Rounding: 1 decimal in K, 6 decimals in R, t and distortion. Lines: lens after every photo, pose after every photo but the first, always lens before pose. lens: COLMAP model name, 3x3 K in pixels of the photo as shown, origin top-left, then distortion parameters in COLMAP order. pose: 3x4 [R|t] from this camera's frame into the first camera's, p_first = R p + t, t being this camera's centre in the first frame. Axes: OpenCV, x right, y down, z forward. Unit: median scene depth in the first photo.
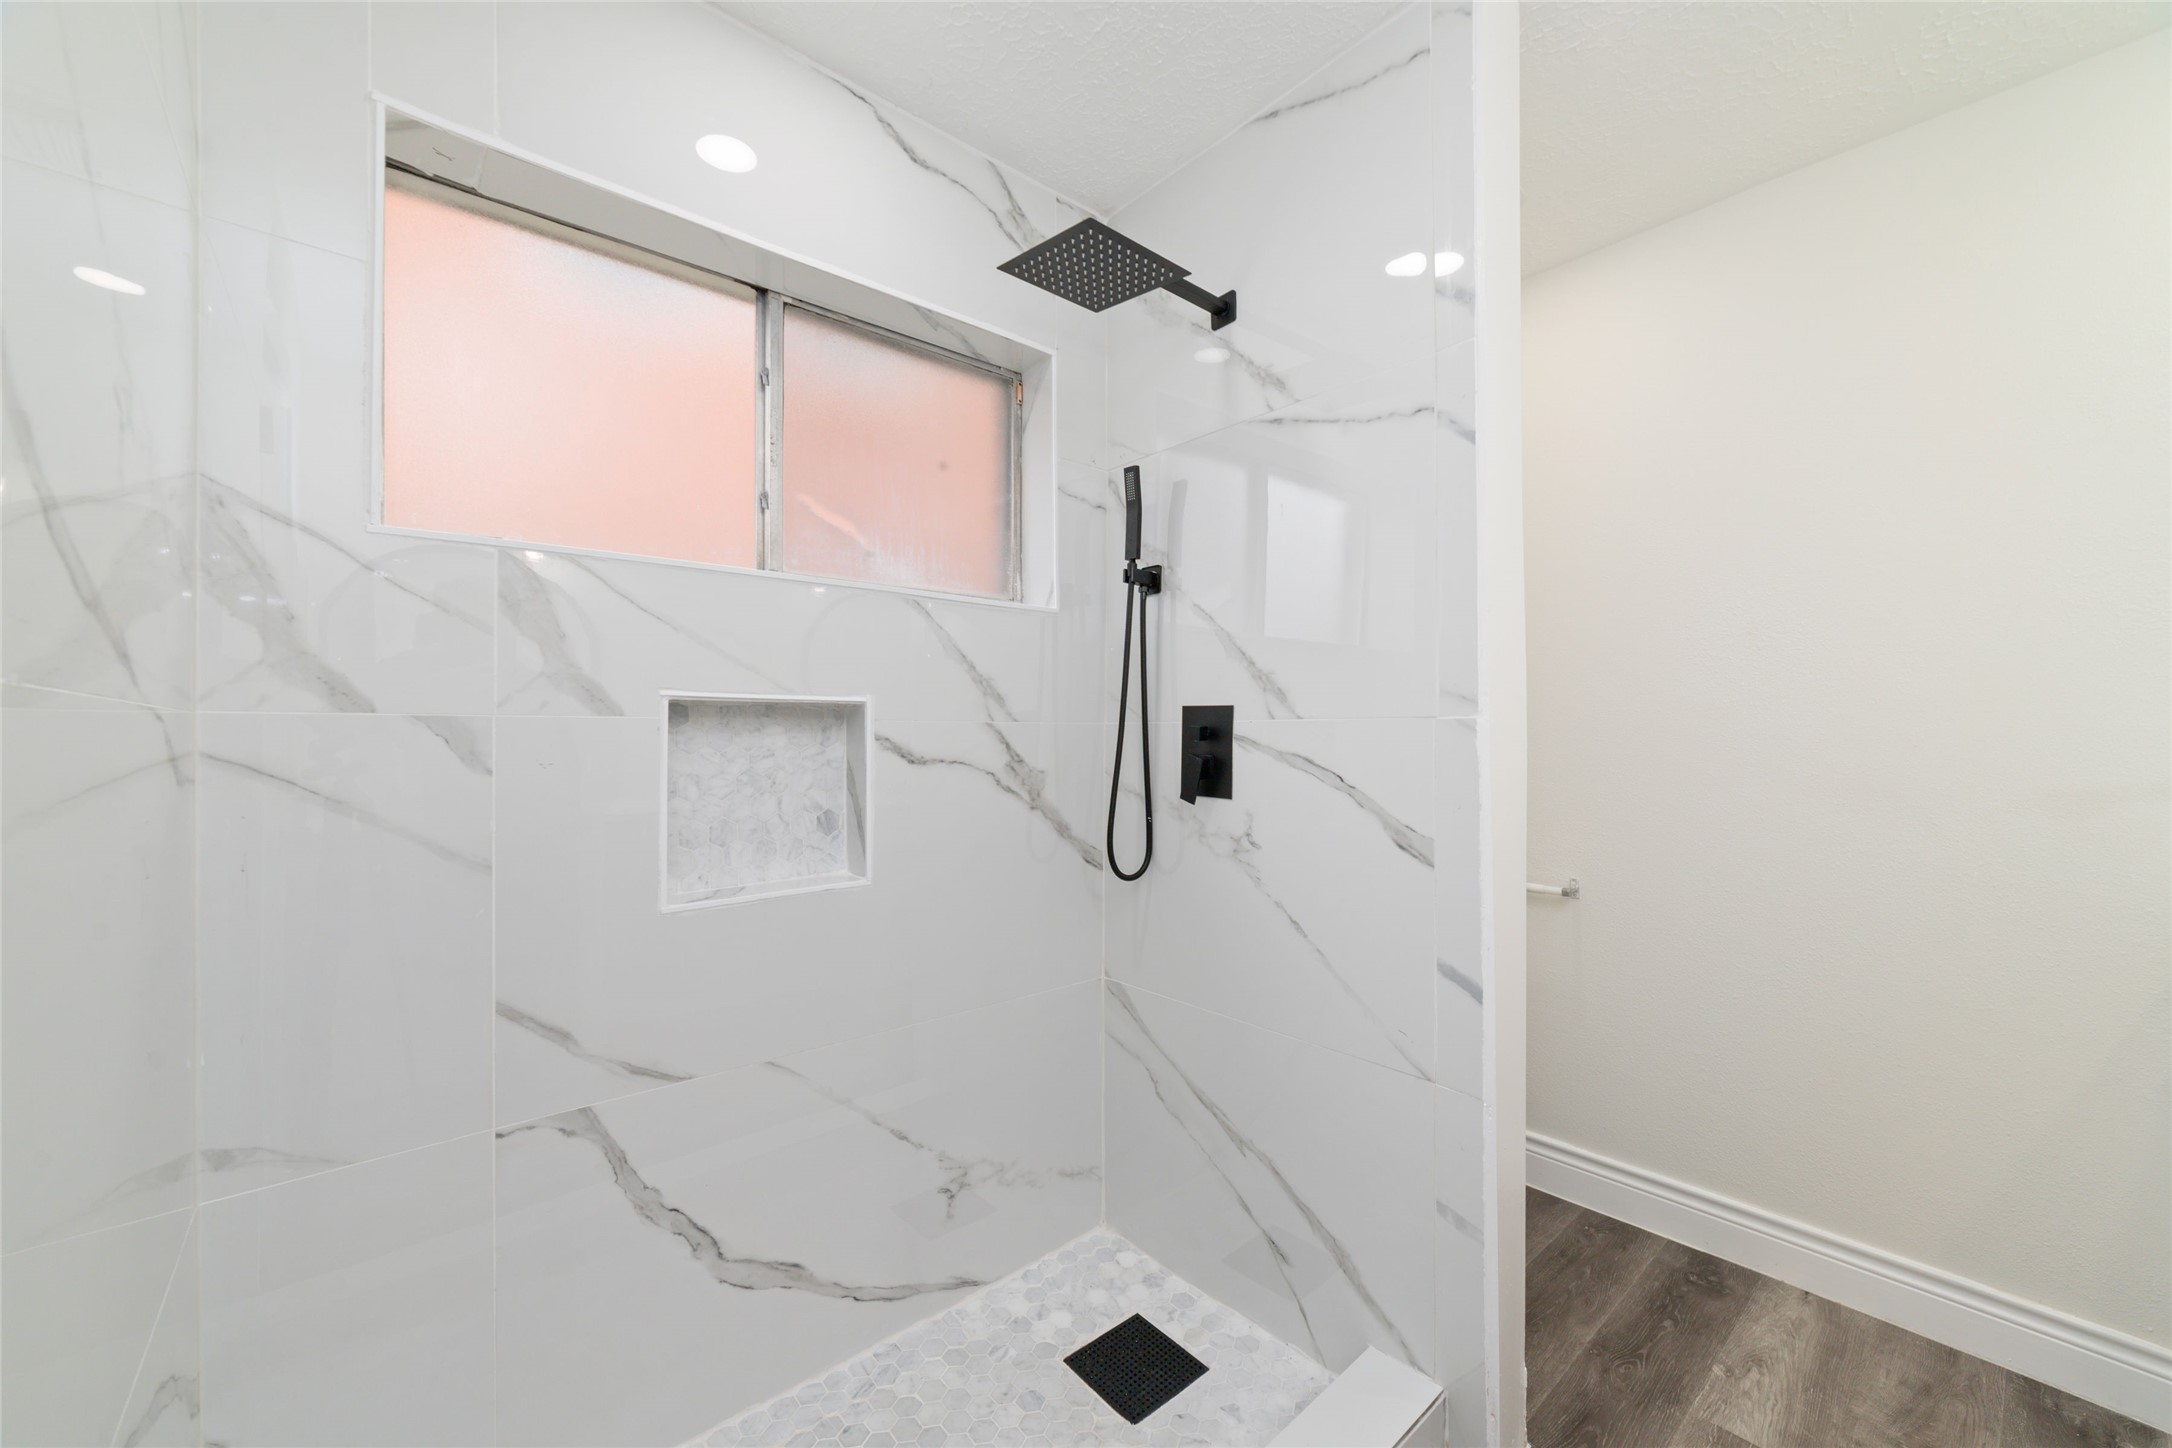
lens RADIAL K [[822.2, 0, 1094.6], [0, 822.2, 726.5], [0, 0, 1]] dist [-0.017164, 0.001521]
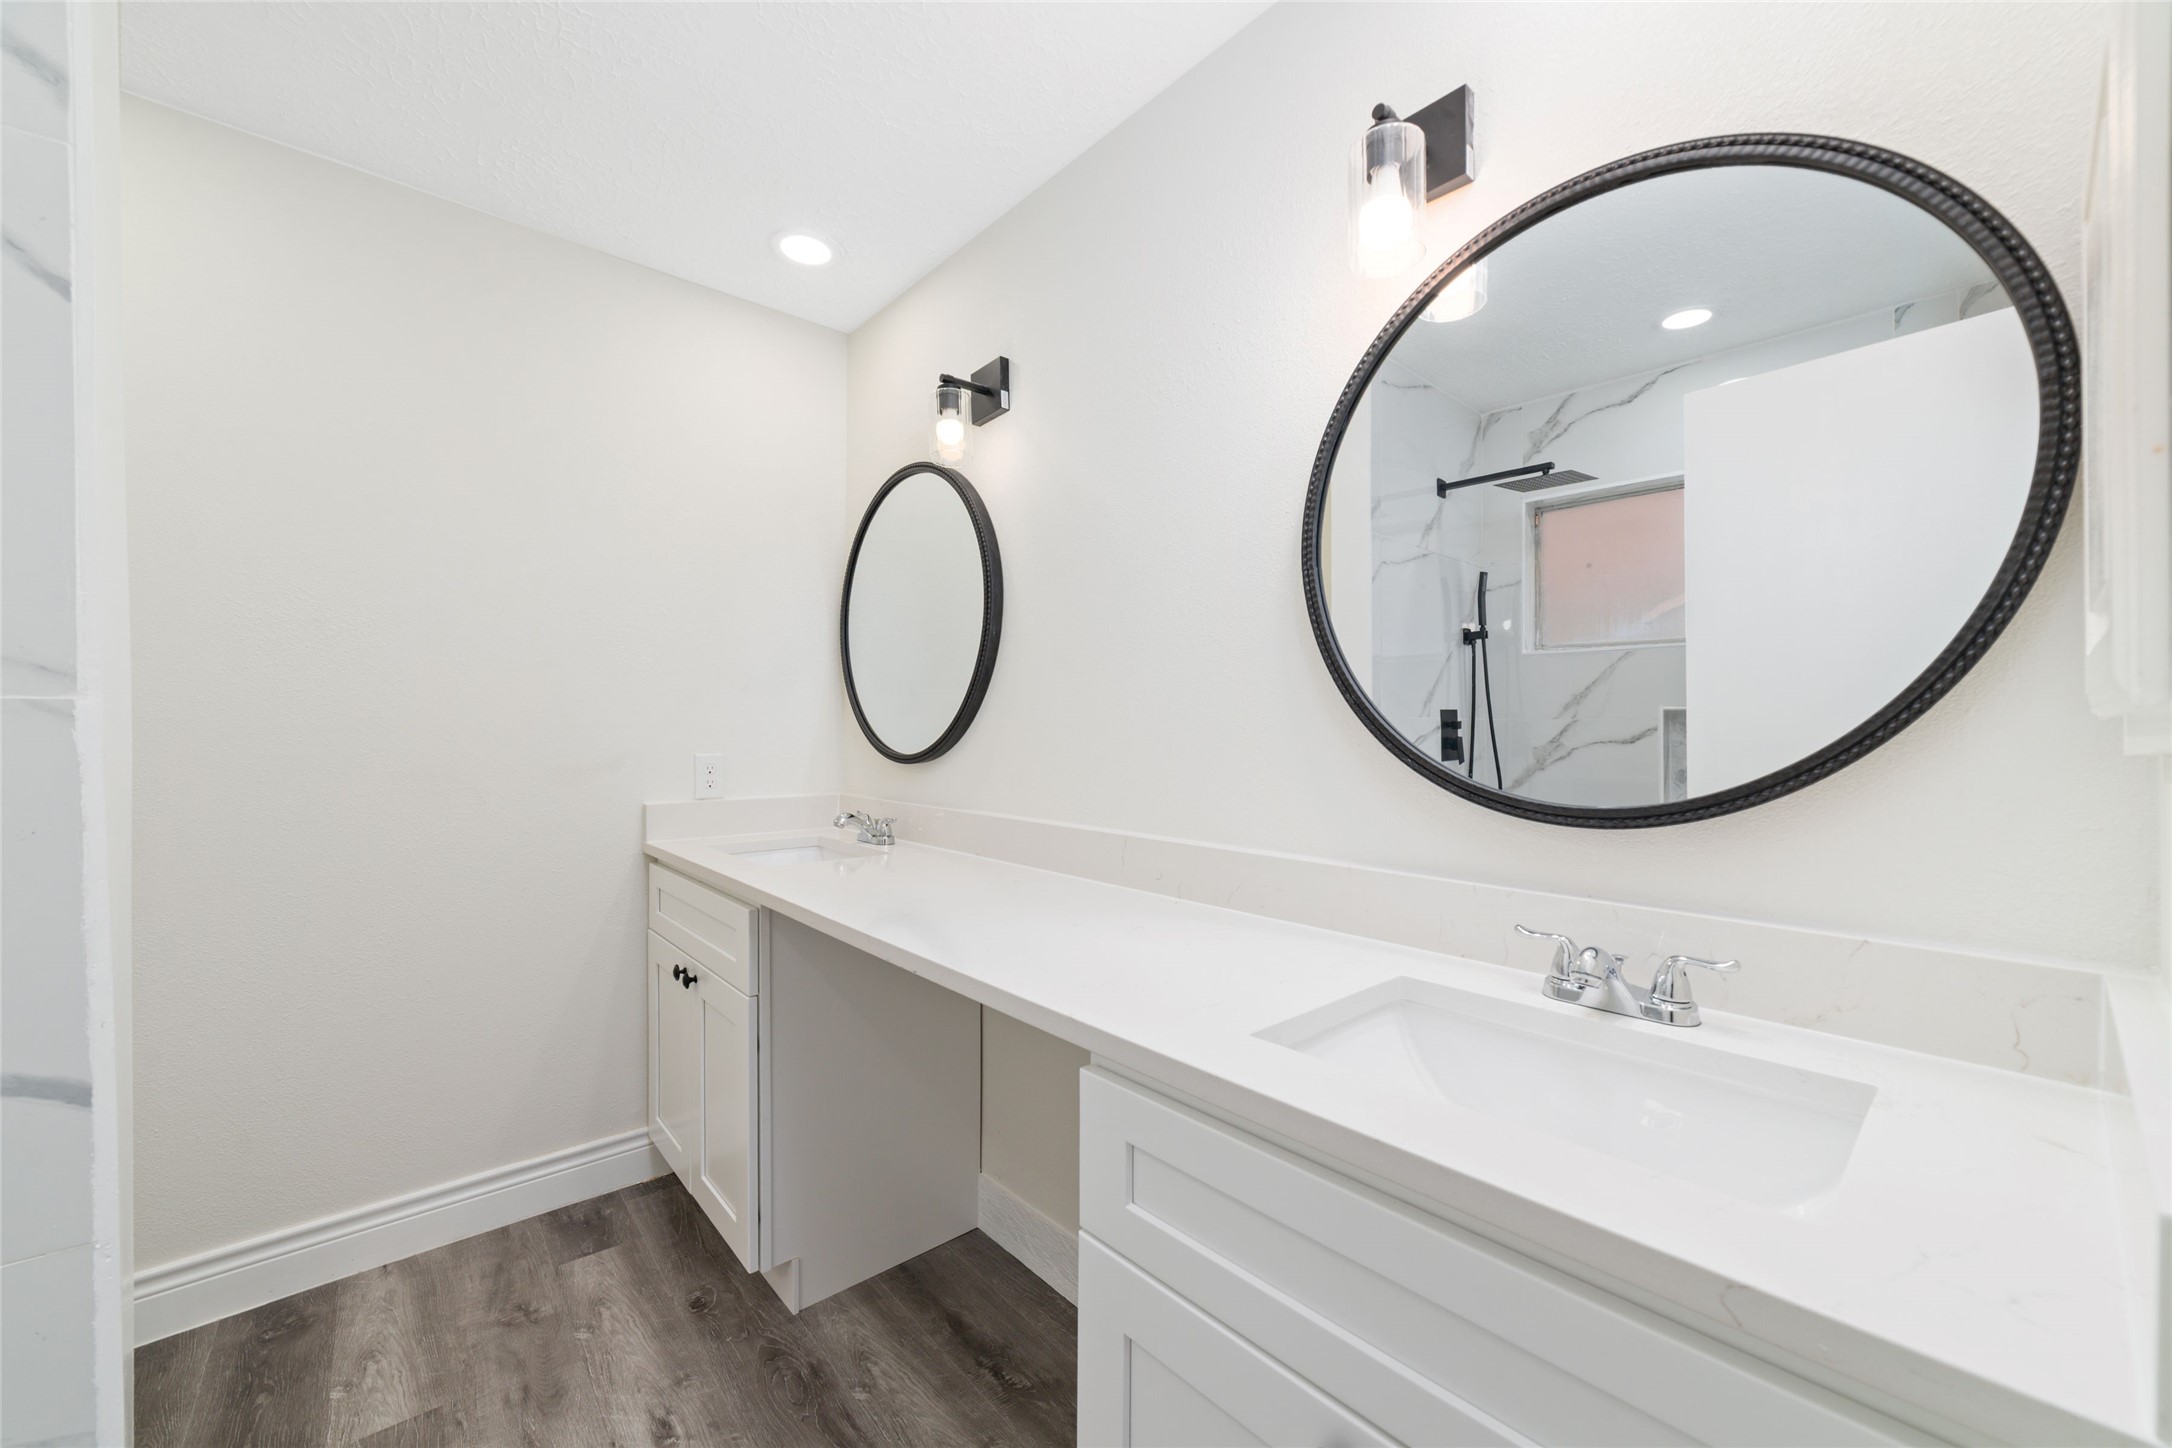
lens RADIAL K [[822.2, 0, 1087.6], [0, 822.2, 724.3], [0, 0, 1]] dist [-0.017164, 0.001521]
pose [[-0.014747, 0.000118, 0.999891, -0.191072], [0.000299, 1.000000, -0.000113, 0.009541], [-0.999891, 0.000297, -0.014747, 0.132273]]
